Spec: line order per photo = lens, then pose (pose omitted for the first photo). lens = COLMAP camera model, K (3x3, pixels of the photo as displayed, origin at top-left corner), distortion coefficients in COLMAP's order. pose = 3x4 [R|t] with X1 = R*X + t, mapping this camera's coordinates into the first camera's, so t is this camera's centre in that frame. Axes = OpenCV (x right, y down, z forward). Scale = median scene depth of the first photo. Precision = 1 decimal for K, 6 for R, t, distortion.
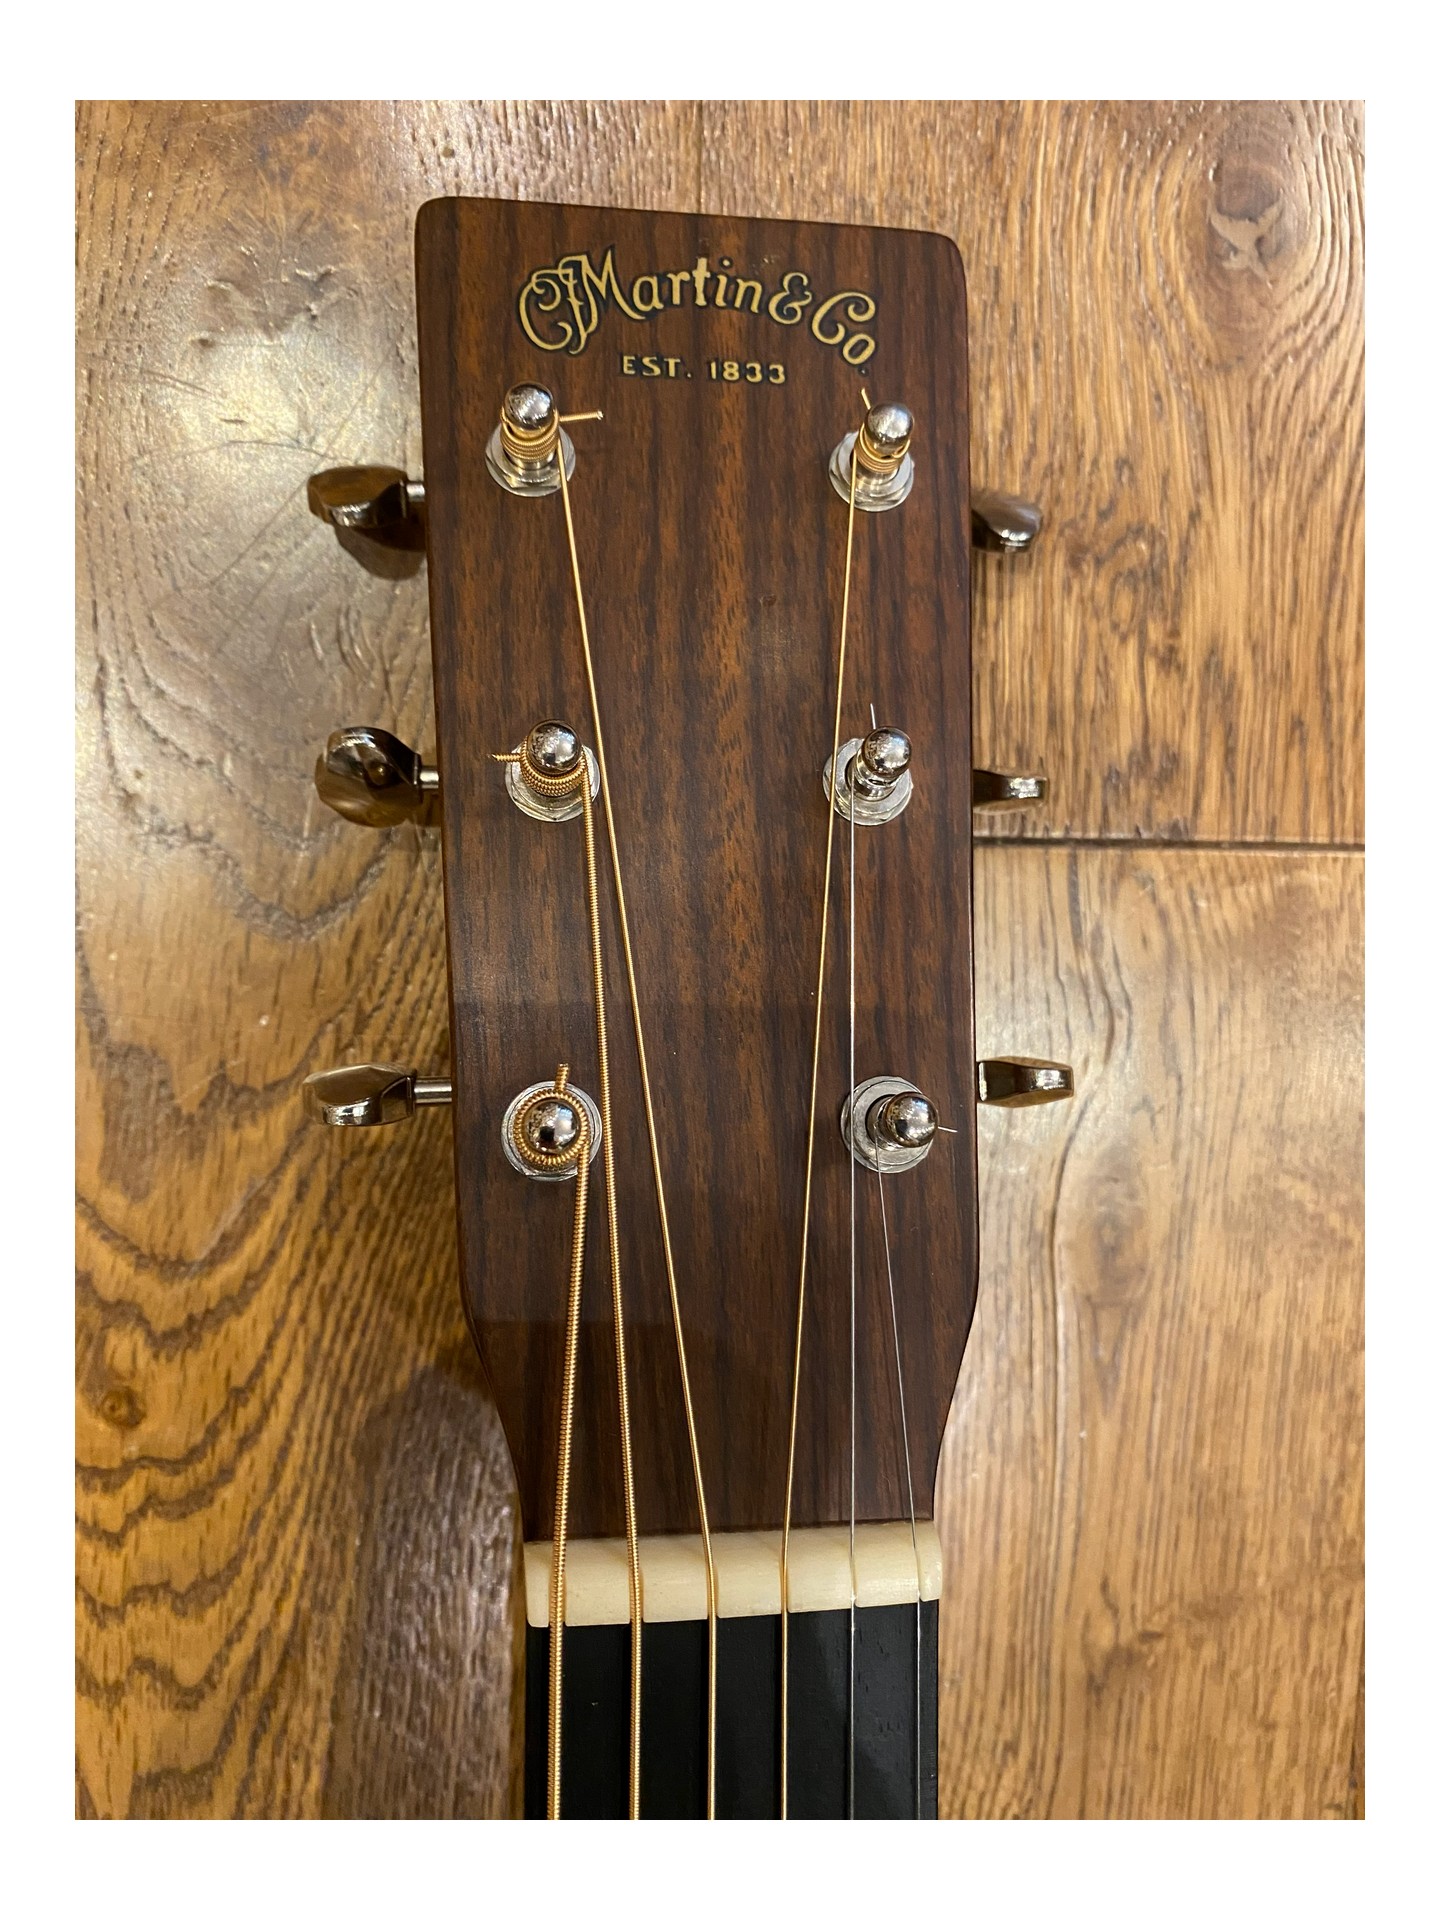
lens RADIAL K [[1386.3, 0, 725.9], [0, 1386.3, 978.0], [0, 0, 1]] dist [0.006894, -0.001121]
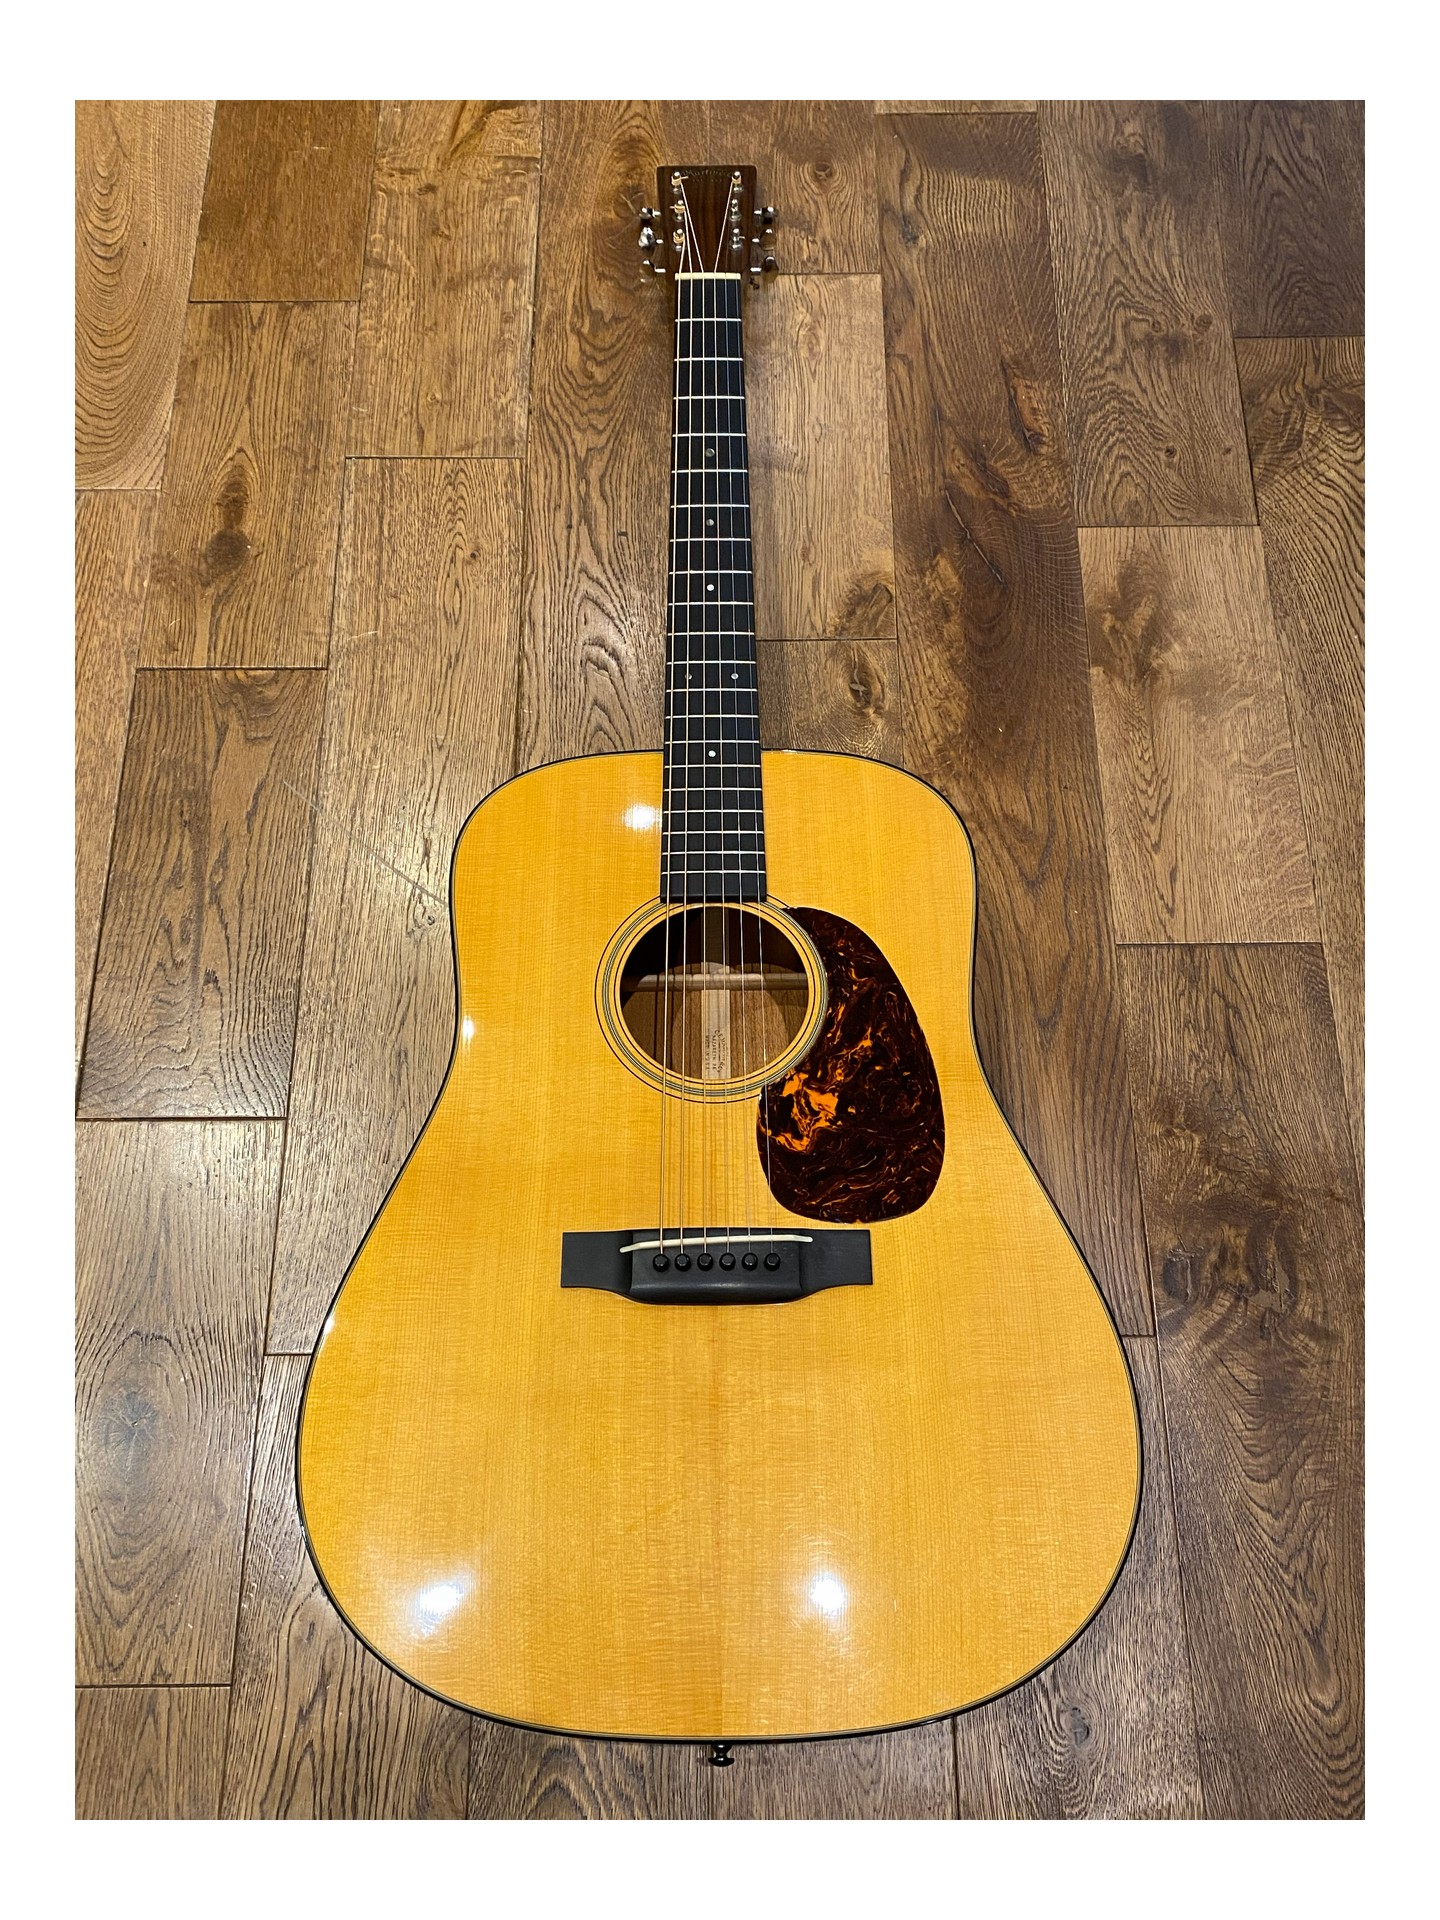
lens RADIAL K [[1746.8, 0, 712.4], [0, 1746.8, 916.3], [0, 0, 1]] dist [0.069992, -0.126403]
pose [[0.990090, -0.073343, -0.119757, 0.510555], [0.004293, 0.868190, -0.496213, 4.540464], [0.140366, 0.490781, 0.859902, -2.933430]]
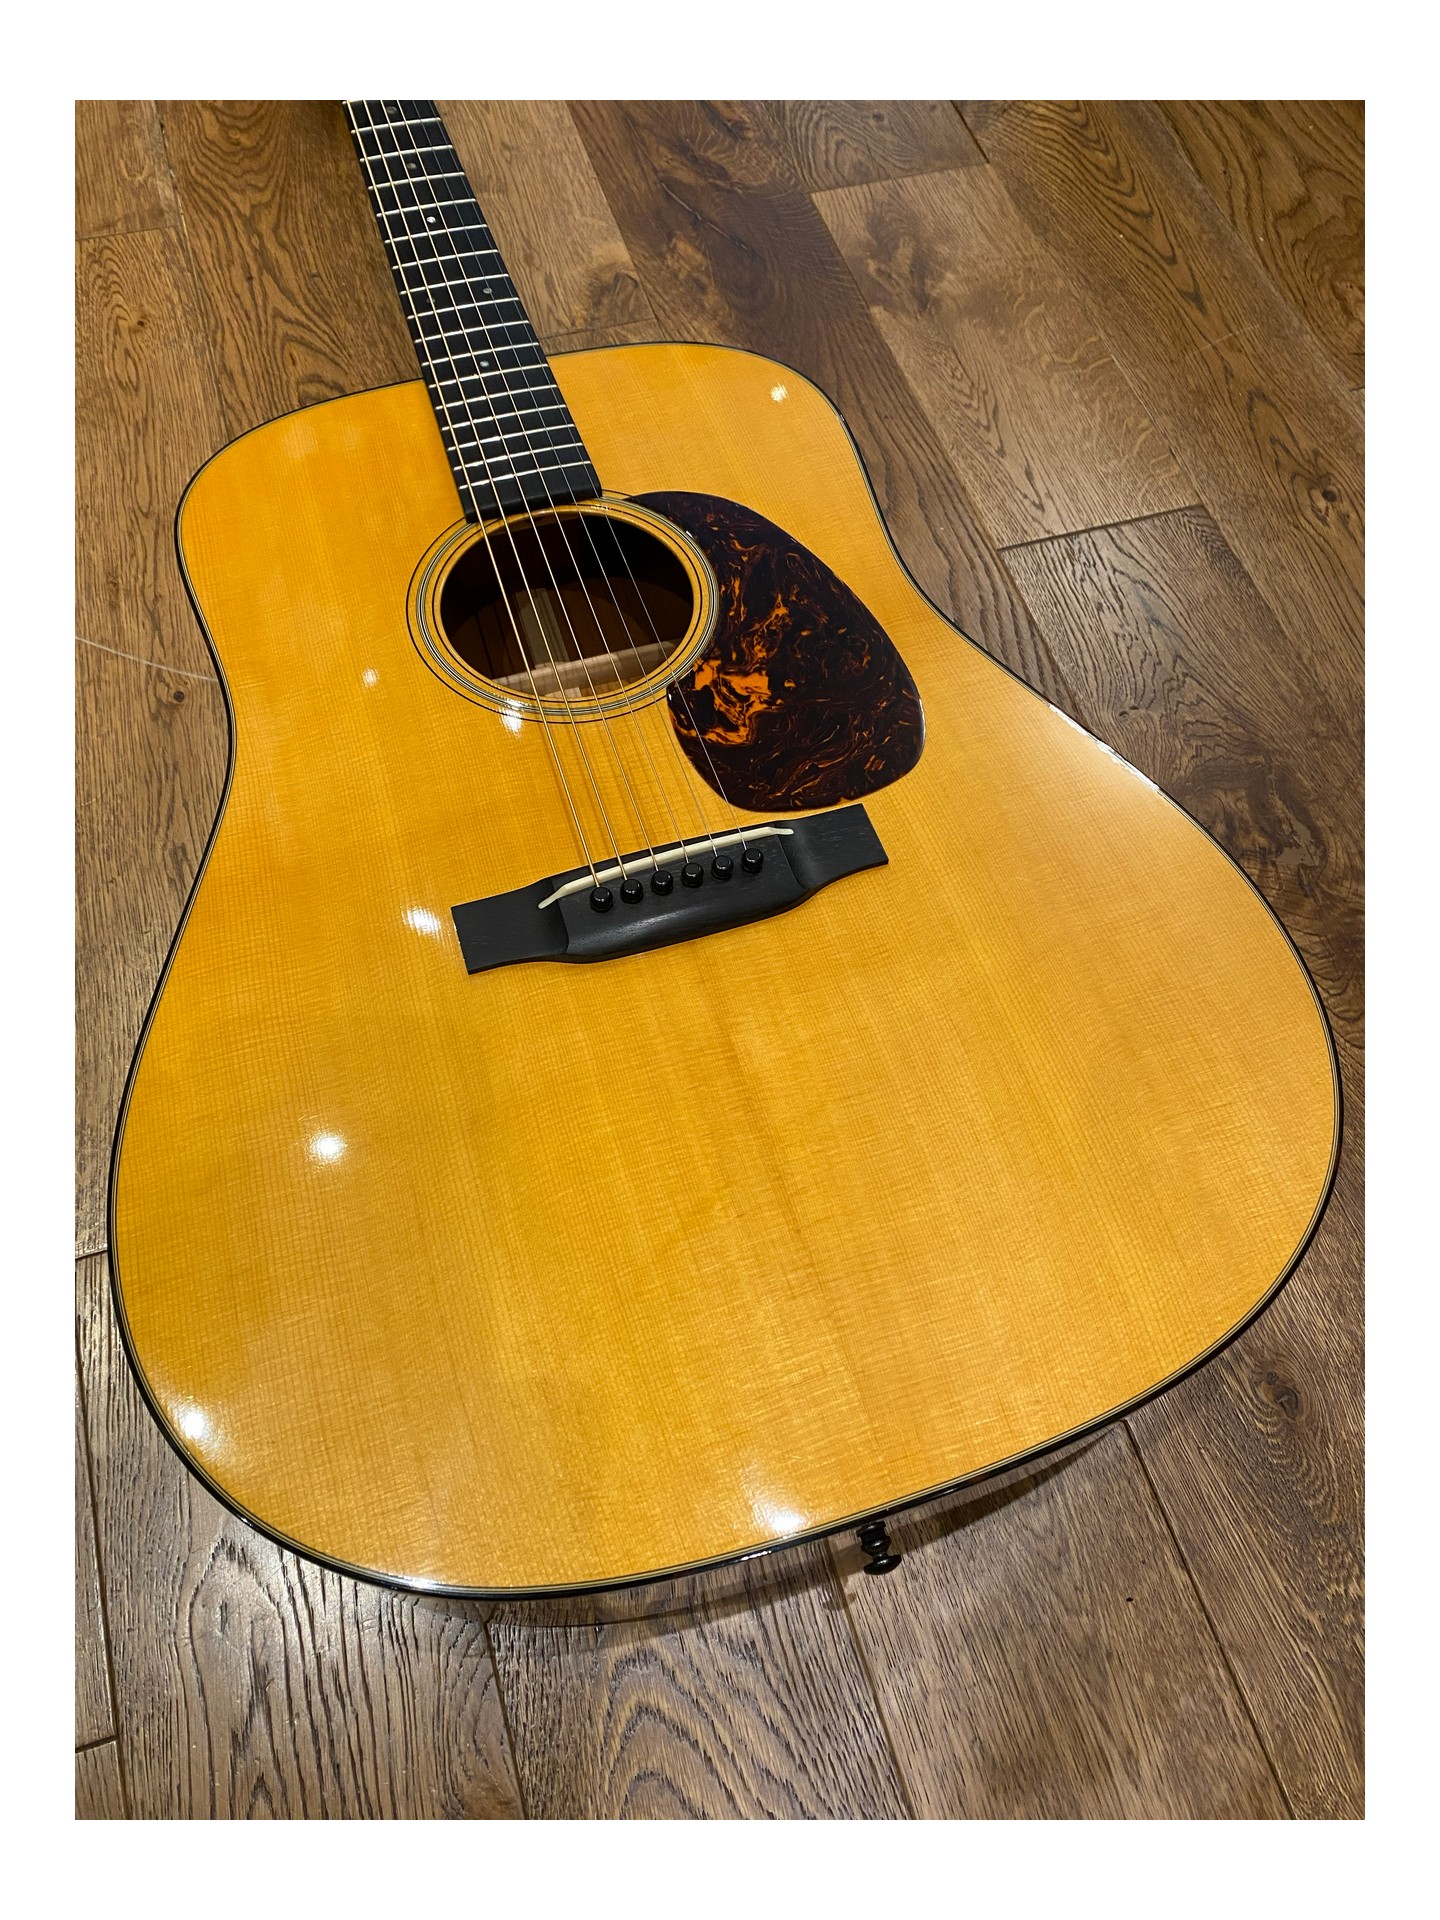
lens RADIAL K [[1386.3, 0, 735.7], [0, 1386.3, 928.5], [0, 0, 1]] dist [0.006894, -0.001121]
pose [[0.942274, -0.326804, 0.072926, -0.099362], [0.312842, 0.781588, -0.539676, 4.524561], [0.119371, 0.531337, 0.838708, -0.963110]]
